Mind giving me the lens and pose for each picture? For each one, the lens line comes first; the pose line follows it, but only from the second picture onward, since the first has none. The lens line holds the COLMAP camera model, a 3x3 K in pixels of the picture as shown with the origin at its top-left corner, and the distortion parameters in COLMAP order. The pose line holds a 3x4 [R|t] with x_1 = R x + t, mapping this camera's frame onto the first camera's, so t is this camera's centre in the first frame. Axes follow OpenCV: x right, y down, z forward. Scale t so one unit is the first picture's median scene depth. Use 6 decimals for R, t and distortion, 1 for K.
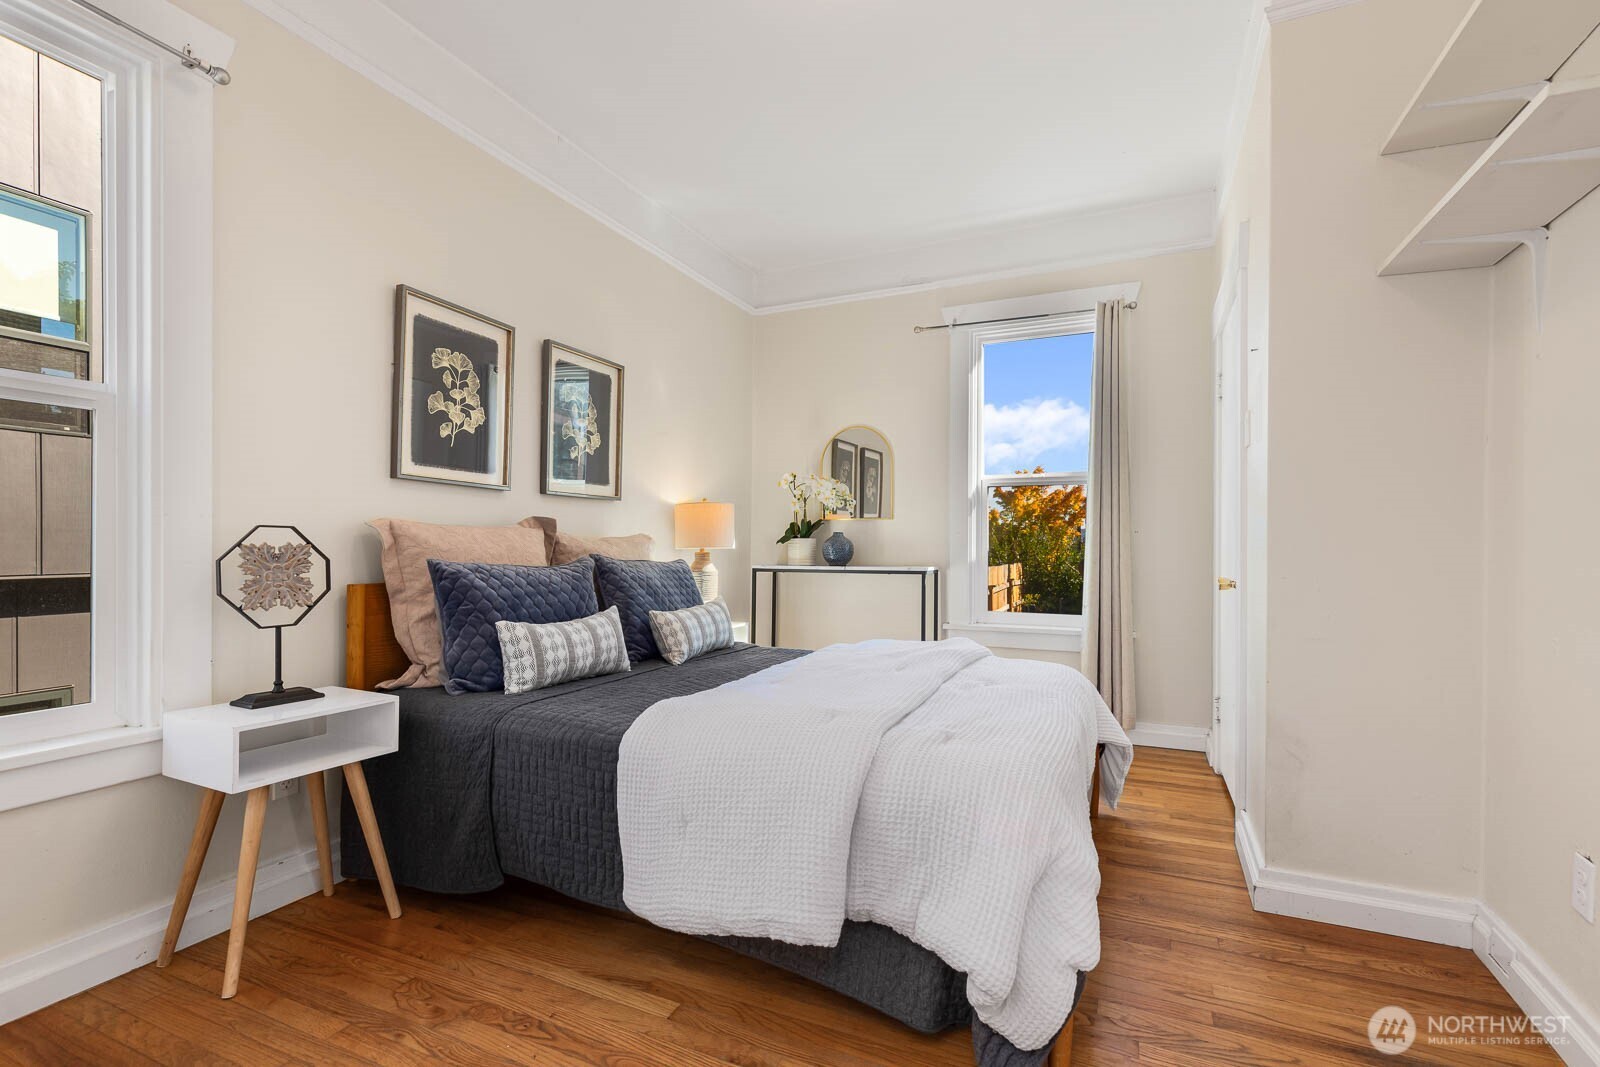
lens RADIAL K [[729.0, 0, 801.5], [0, 729.0, 545.8], [0, 0, 1]] dist [0.010384, 0.001079]
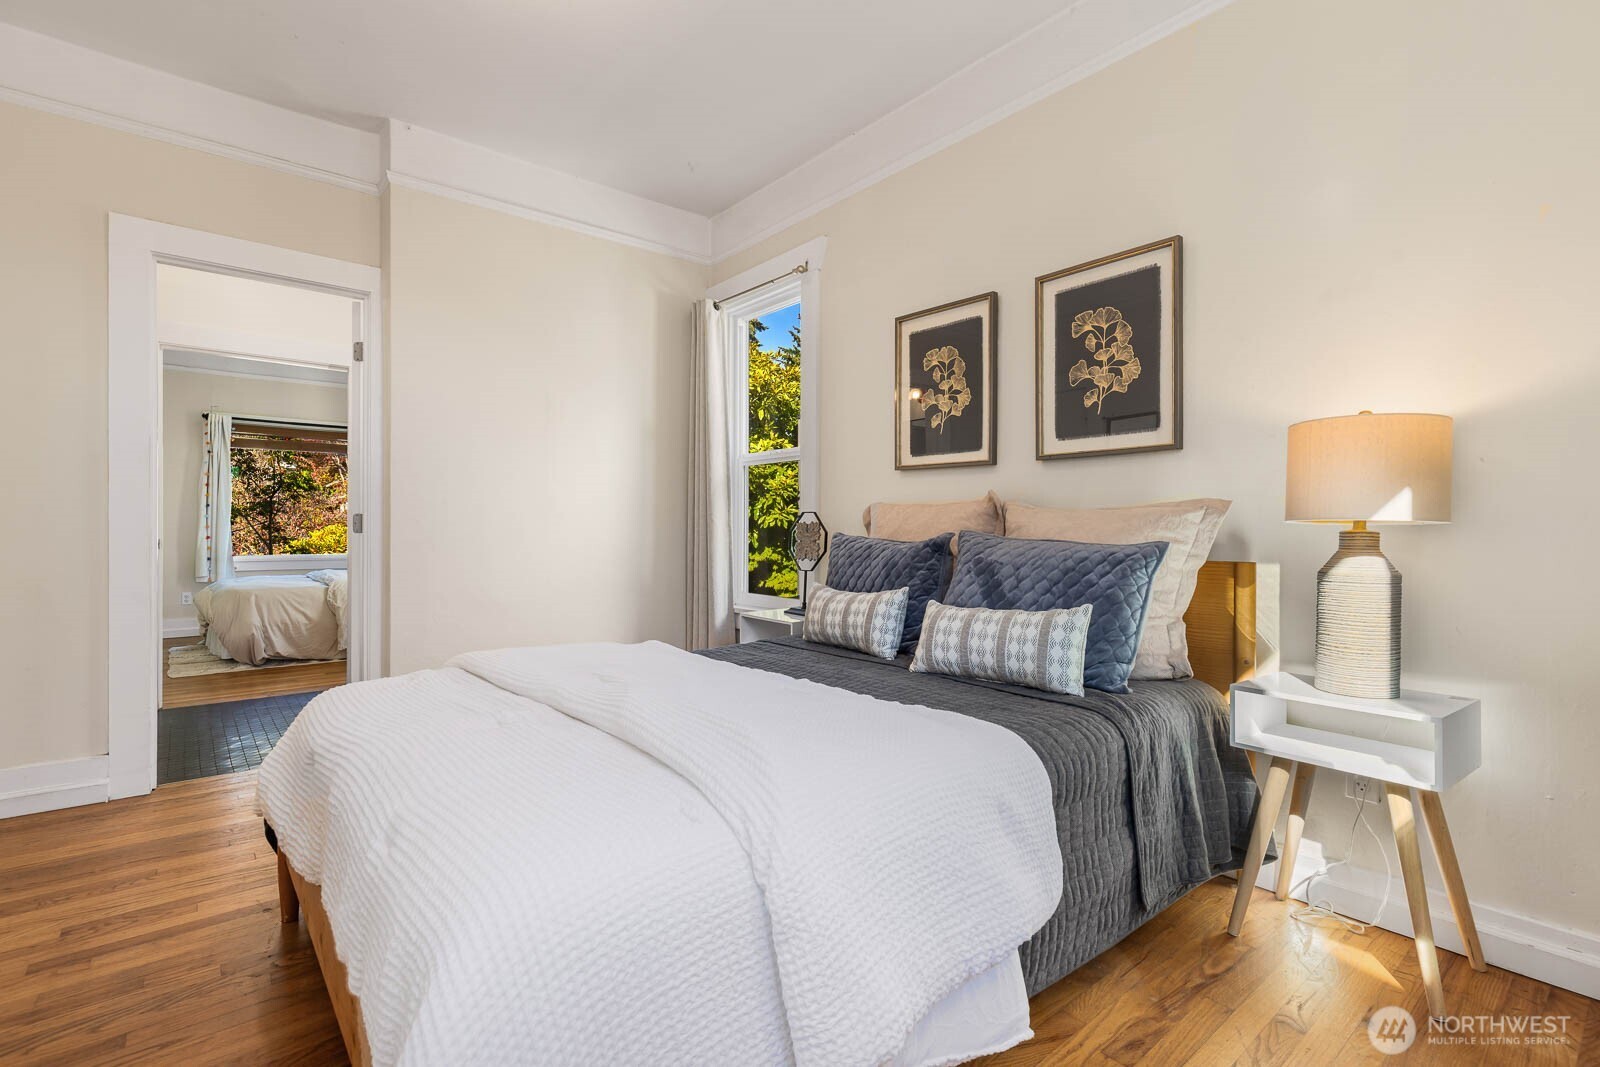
lens RADIAL K [[729.0, 0, 805.4], [0, 729.0, 522.3], [0, 0, 1]] dist [0.010384, 0.001079]
pose [[-0.434635, -0.005008, -0.900593, 0.554860], [0.001896, 0.999977, -0.006475, 0.005456], [0.900604, -0.004522, -0.434616, 1.174319]]
